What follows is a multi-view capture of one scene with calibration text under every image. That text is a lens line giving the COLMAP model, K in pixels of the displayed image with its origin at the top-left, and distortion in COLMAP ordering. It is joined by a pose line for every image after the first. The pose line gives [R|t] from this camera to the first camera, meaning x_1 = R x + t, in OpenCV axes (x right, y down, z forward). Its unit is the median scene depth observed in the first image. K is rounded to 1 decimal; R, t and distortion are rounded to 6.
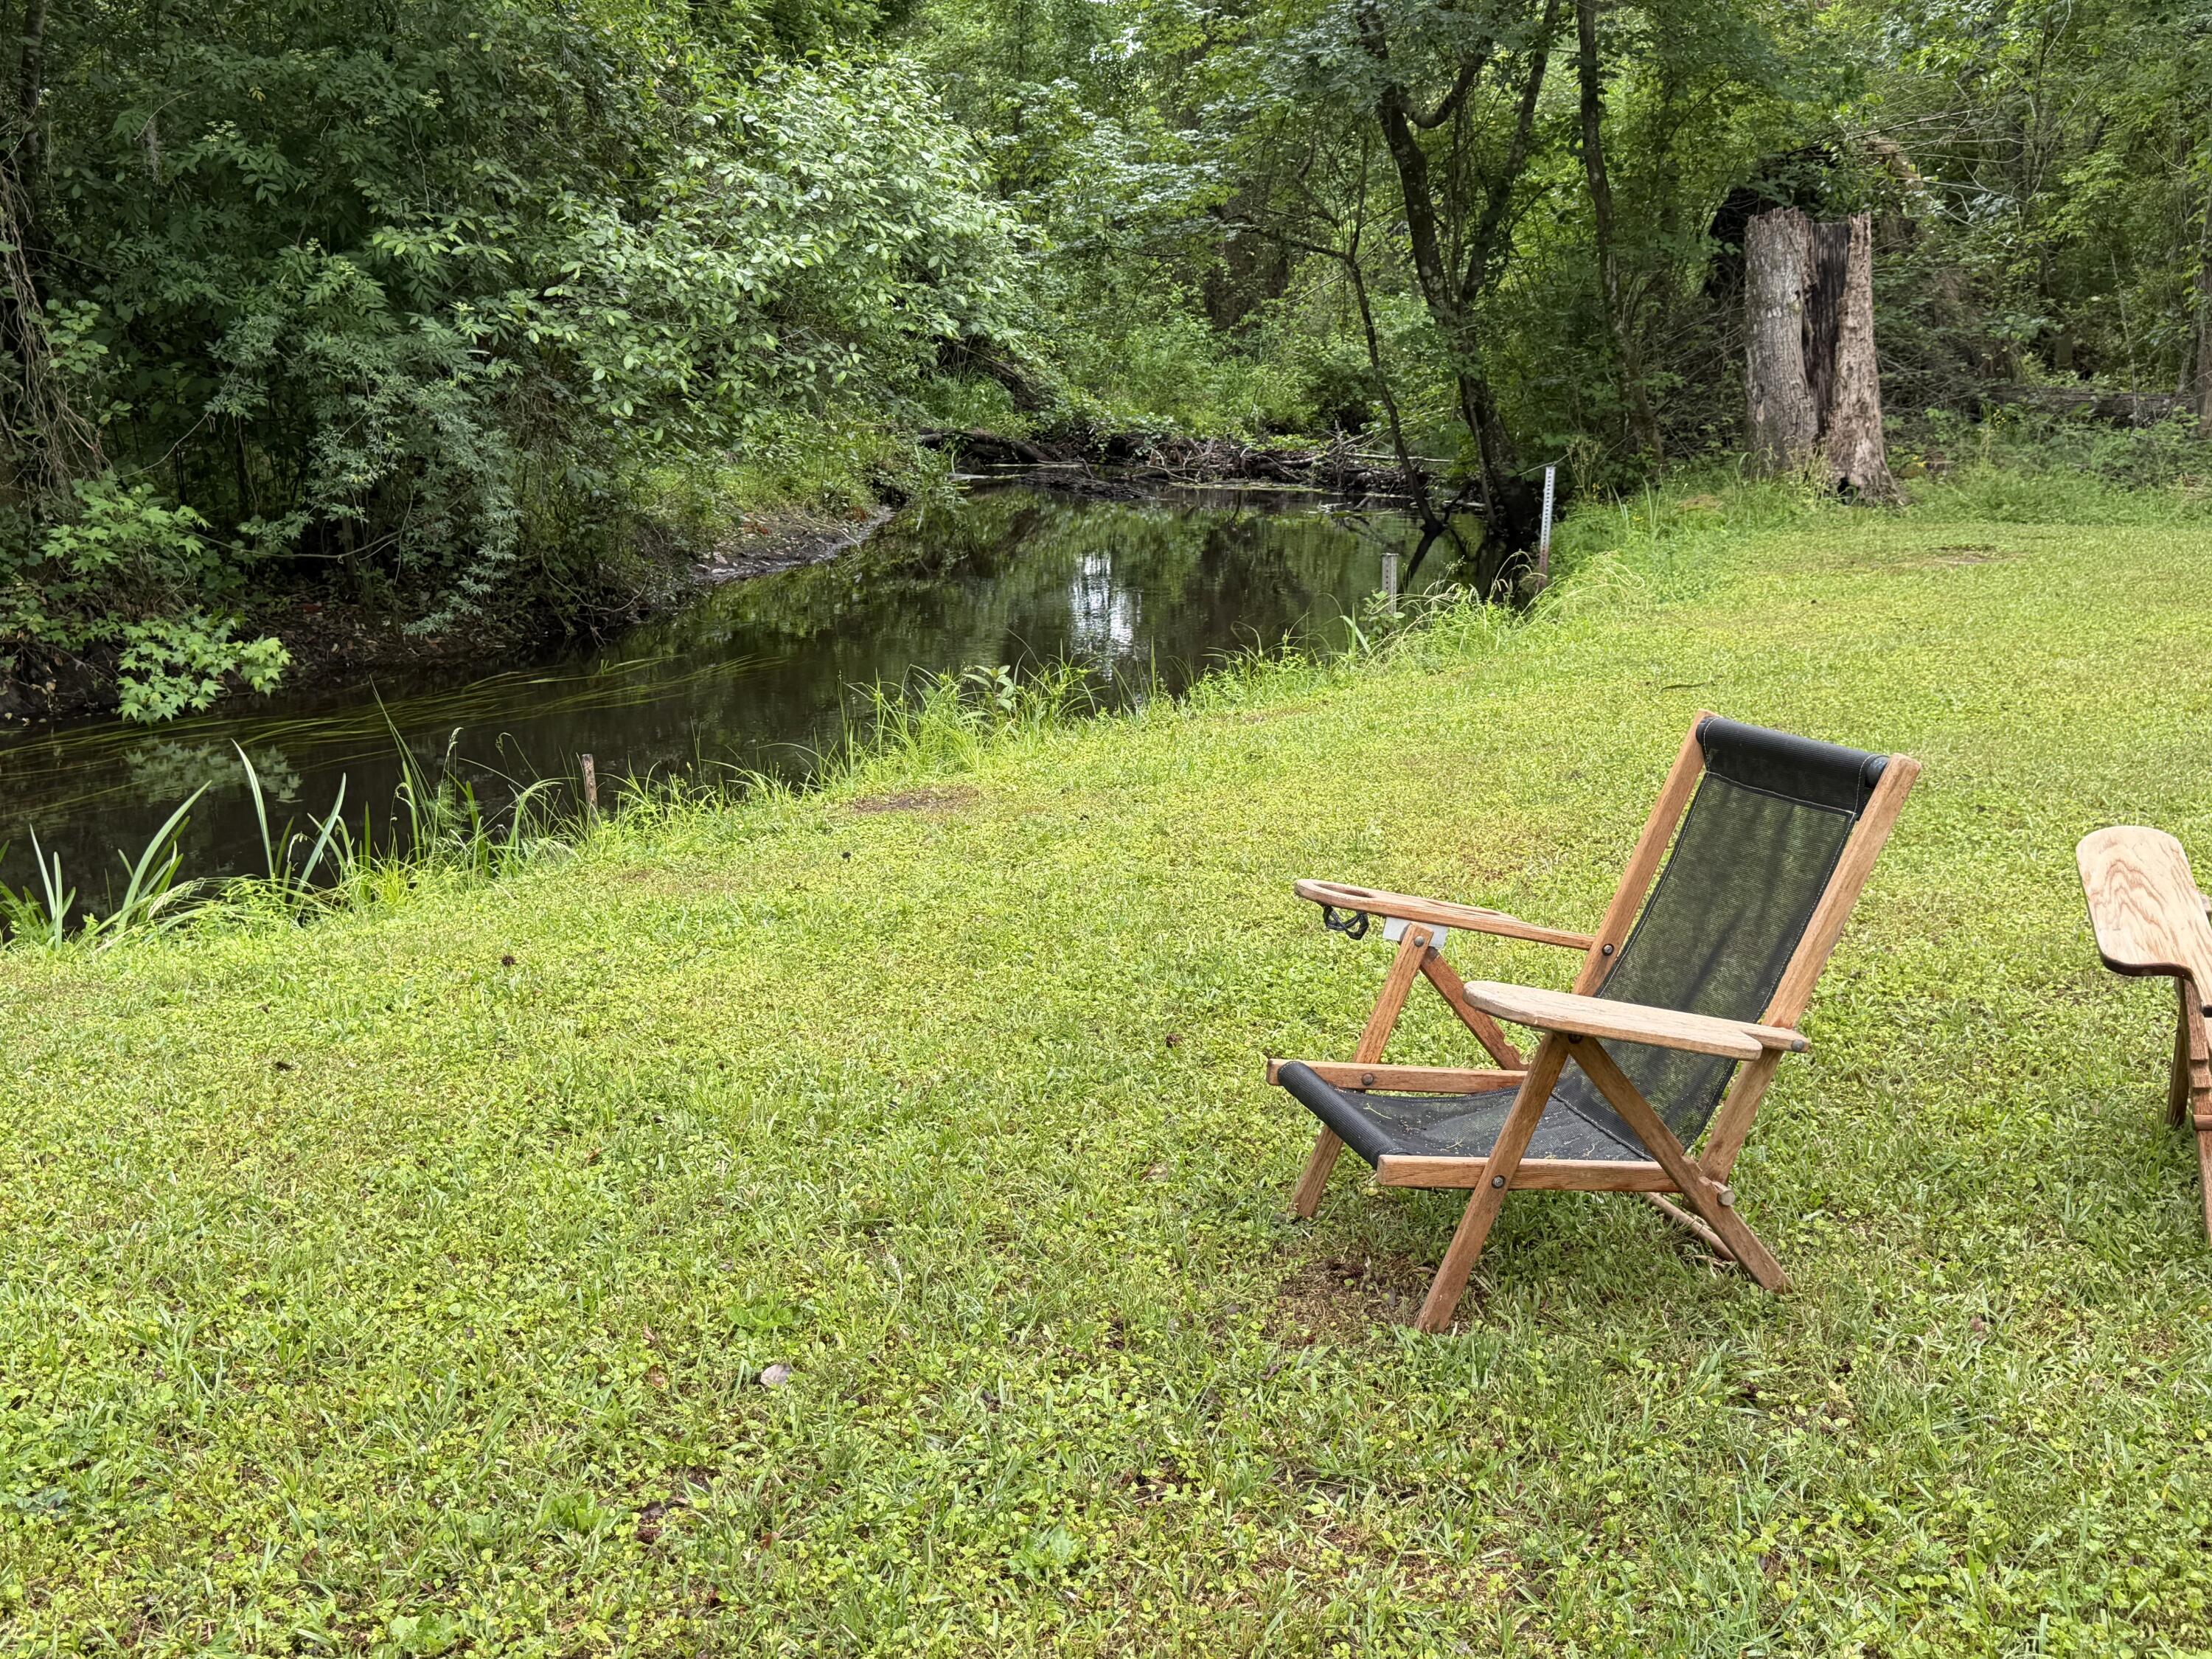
lens RADIAL K [[2324.4, 0, 1053.8], [0, 2324.4, 870.5], [0, 0, 1]] dist [0.075322, 0.000000]
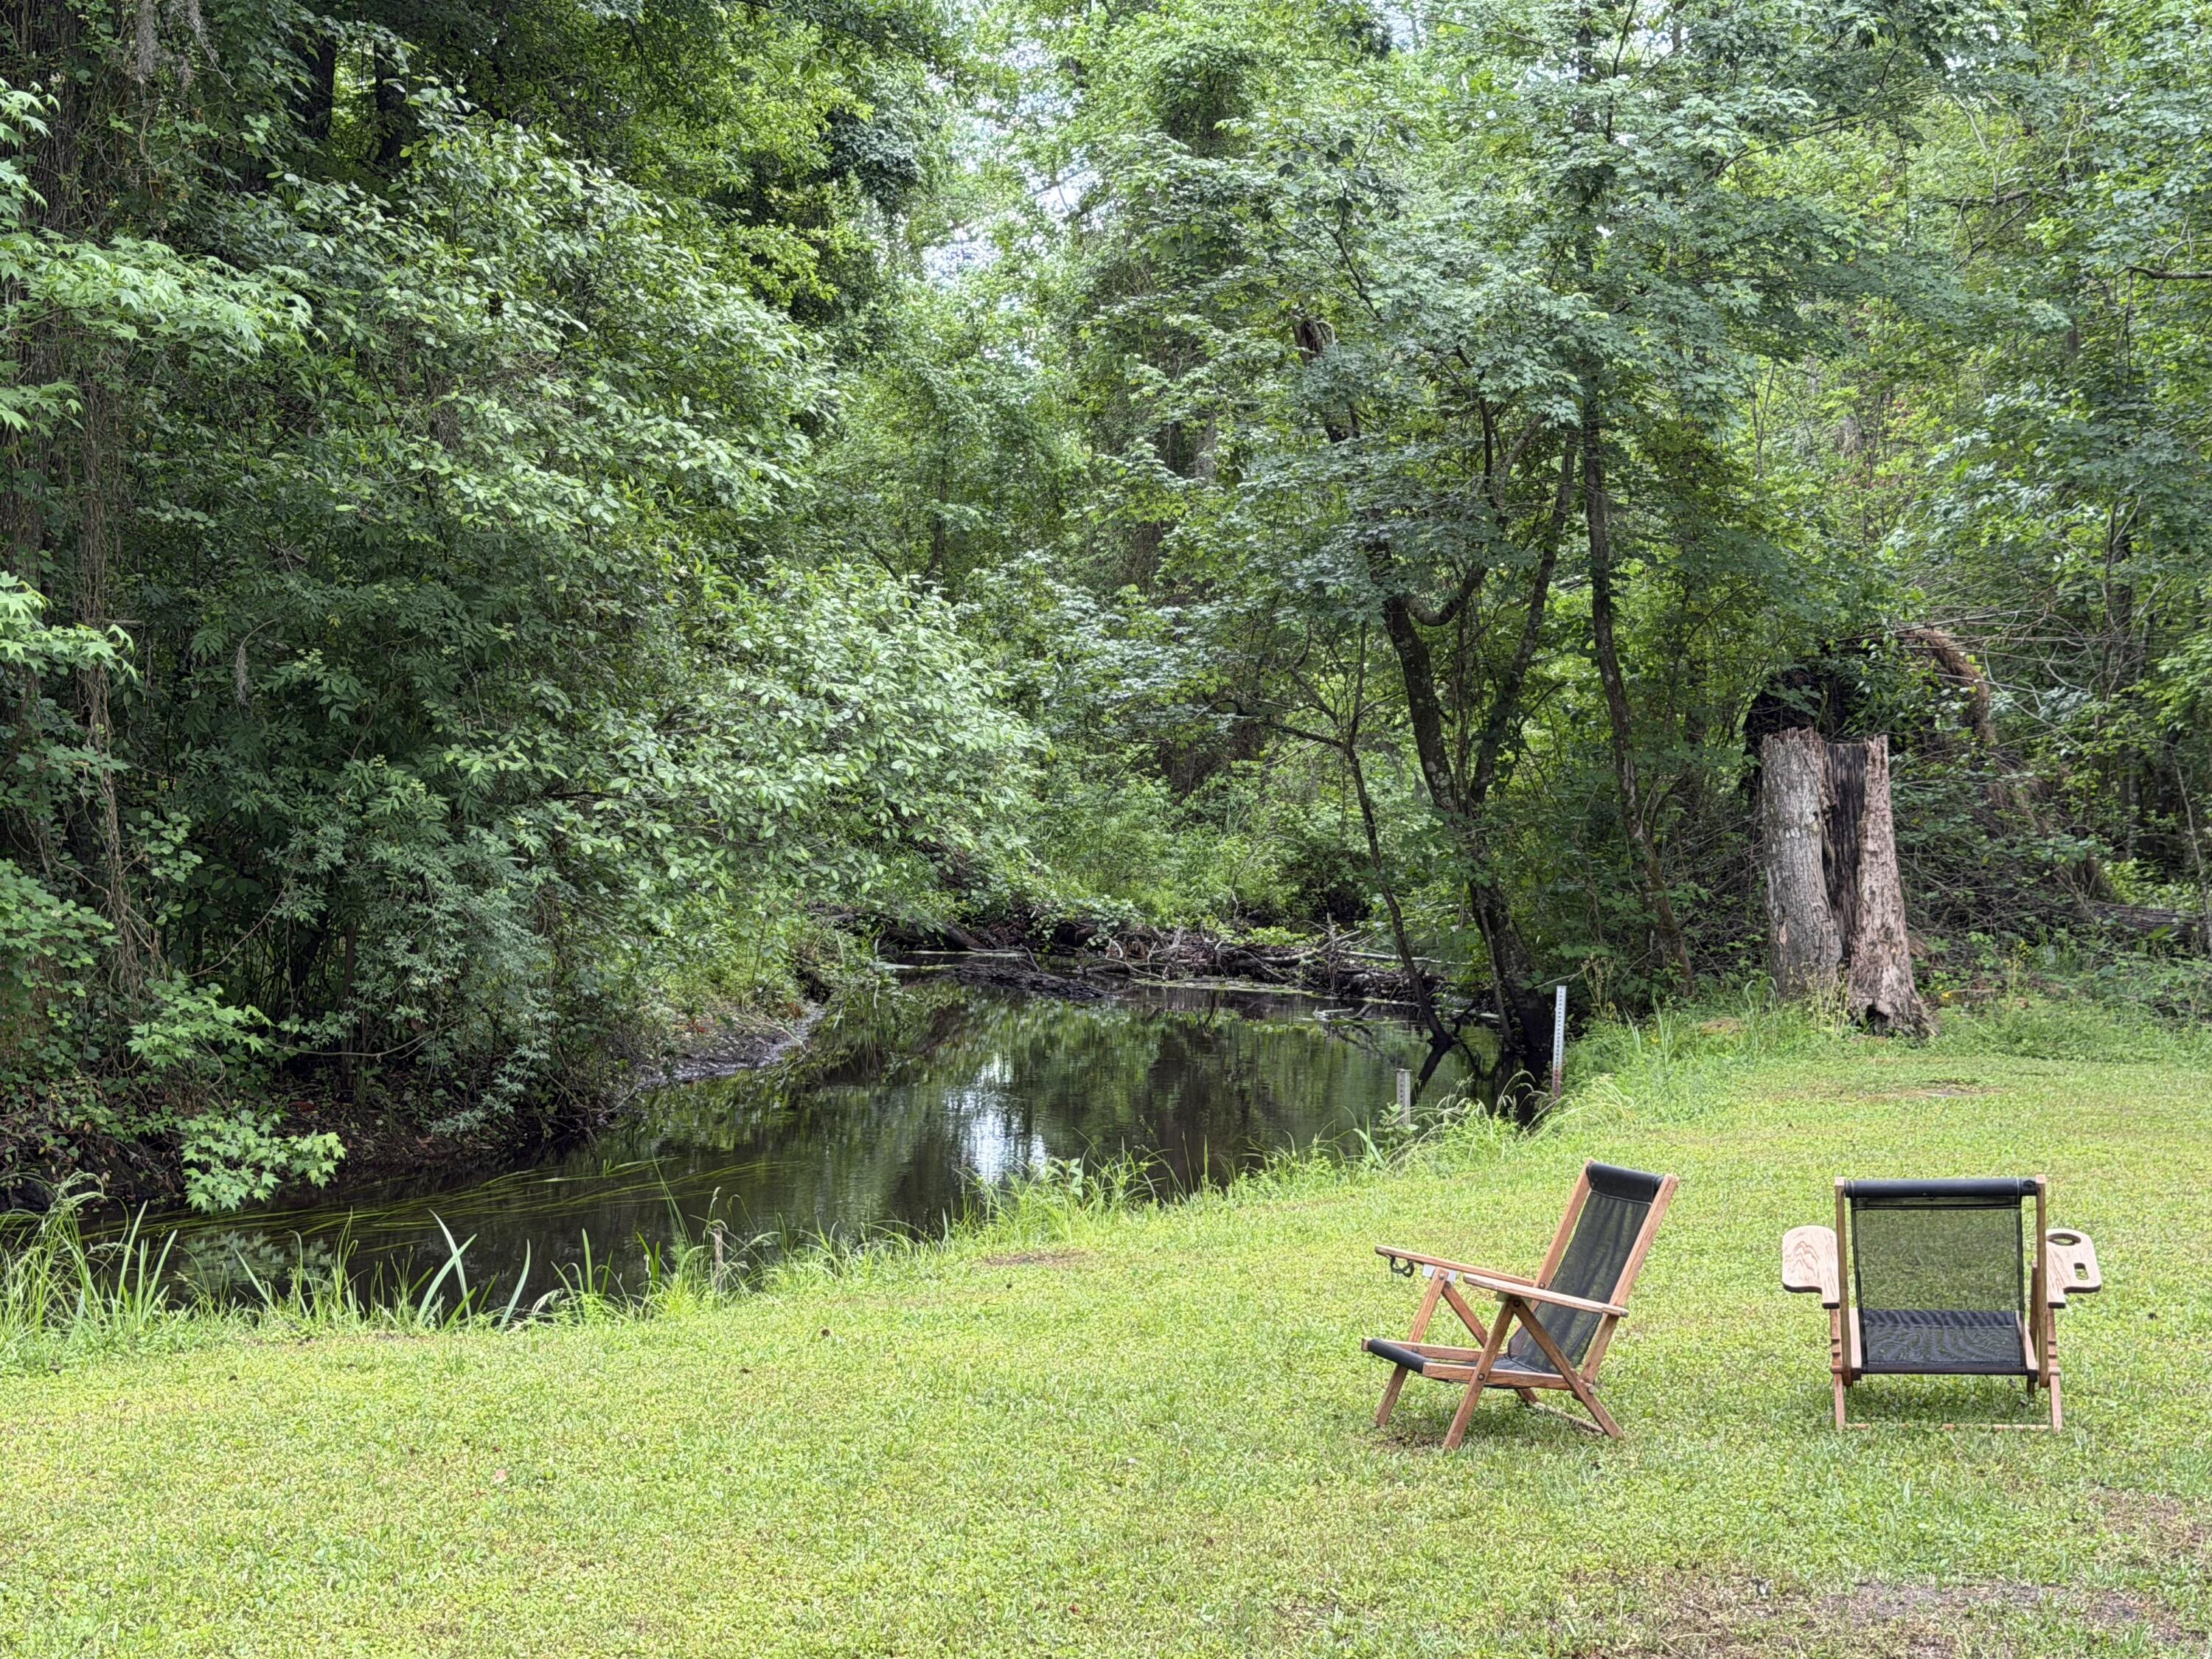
lens RADIAL K [[3470.8, 0, 1050.4], [0, 3470.8, 855.4], [0, 0, 1]] dist [0.202150, 0.000000]
pose [[0.998622, 0.023263, 0.047036, -0.085948], [-0.013783, 0.981171, -0.192650, 0.070066], [-0.050632, 0.191736, 0.980140, -0.520933]]
